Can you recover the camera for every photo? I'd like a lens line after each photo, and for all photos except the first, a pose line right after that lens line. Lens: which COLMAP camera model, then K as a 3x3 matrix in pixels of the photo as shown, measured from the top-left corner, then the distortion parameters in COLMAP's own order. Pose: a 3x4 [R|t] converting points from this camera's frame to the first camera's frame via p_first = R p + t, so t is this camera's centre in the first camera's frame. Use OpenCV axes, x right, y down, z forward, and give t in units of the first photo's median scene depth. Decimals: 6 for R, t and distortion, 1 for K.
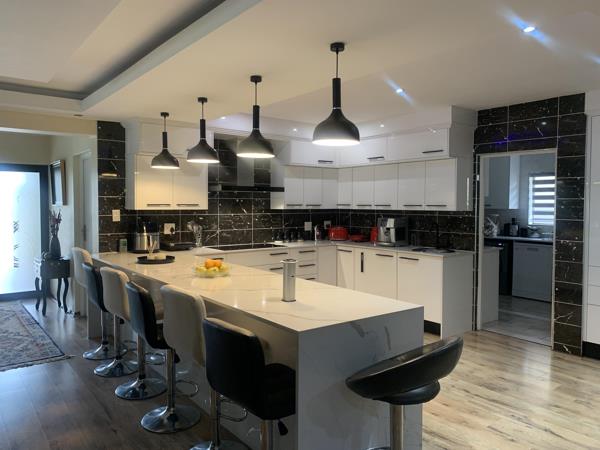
lens RADIAL K [[454.3, 0, 294.9], [0, 454.3, 219.9], [0, 0, 1]] dist [0.025683, -0.021412]
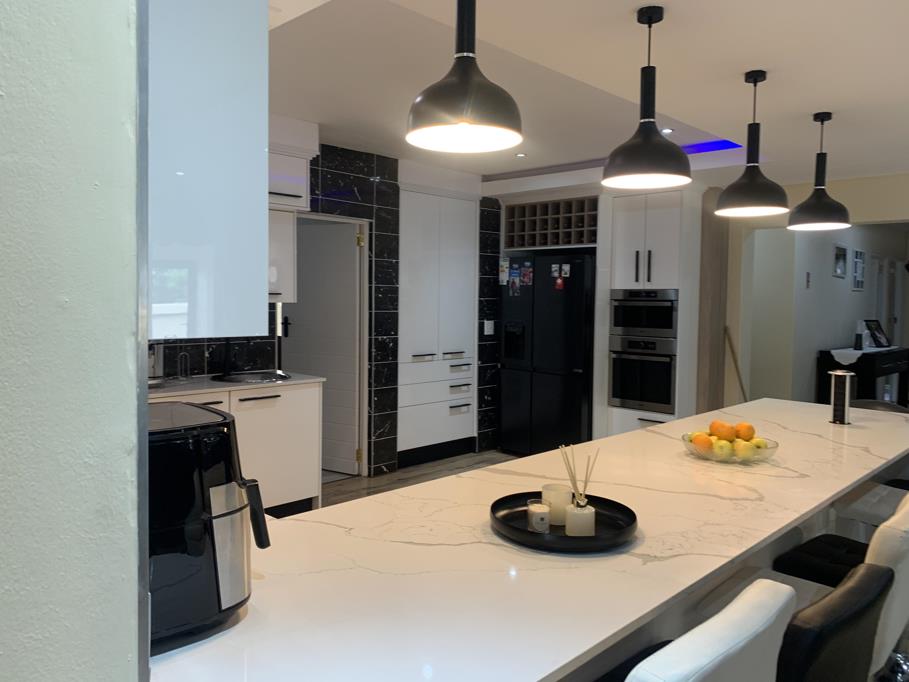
lens RADIAL K [[688.2, 0, 456.4], [0, 688.2, 336.8], [0, 0, 1]] dist [0.025683, -0.021412]
pose [[-0.145433, -0.068036, 0.987026, -0.560215], [0.021482, 0.997180, 0.071901, -0.035416], [-0.989135, 0.031661, -0.143561, 0.929808]]
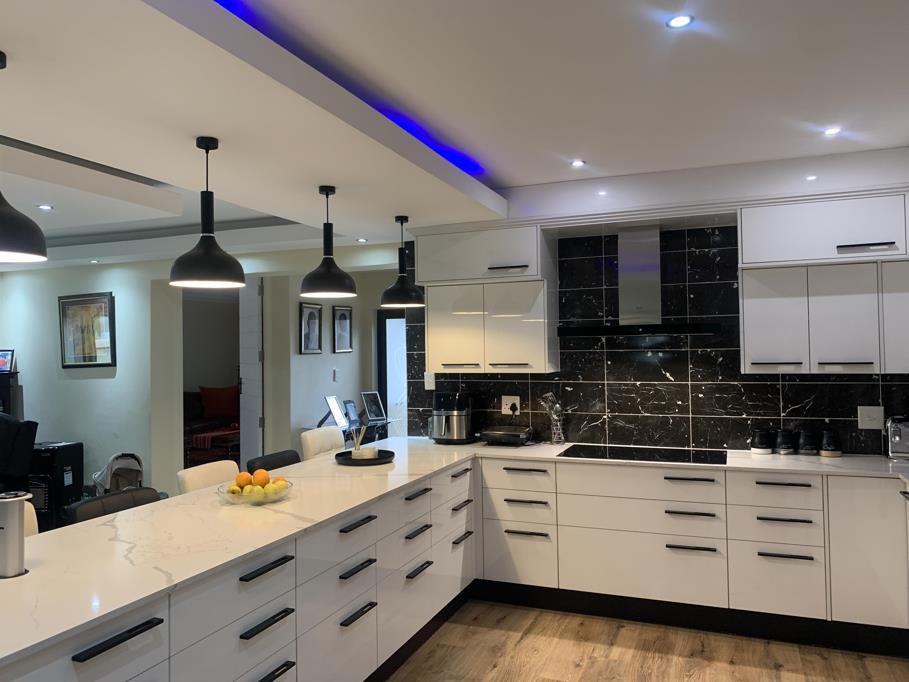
lens RADIAL K [[688.2, 0, 448.0], [0, 688.2, 331.9], [0, 0, 1]] dist [0.025683, -0.021412]
pose [[0.501498, -0.032111, -0.864563, 0.474686], [-0.014112, 0.998874, -0.045286, -0.035742], [0.865044, 0.034912, 0.500480, 0.532682]]
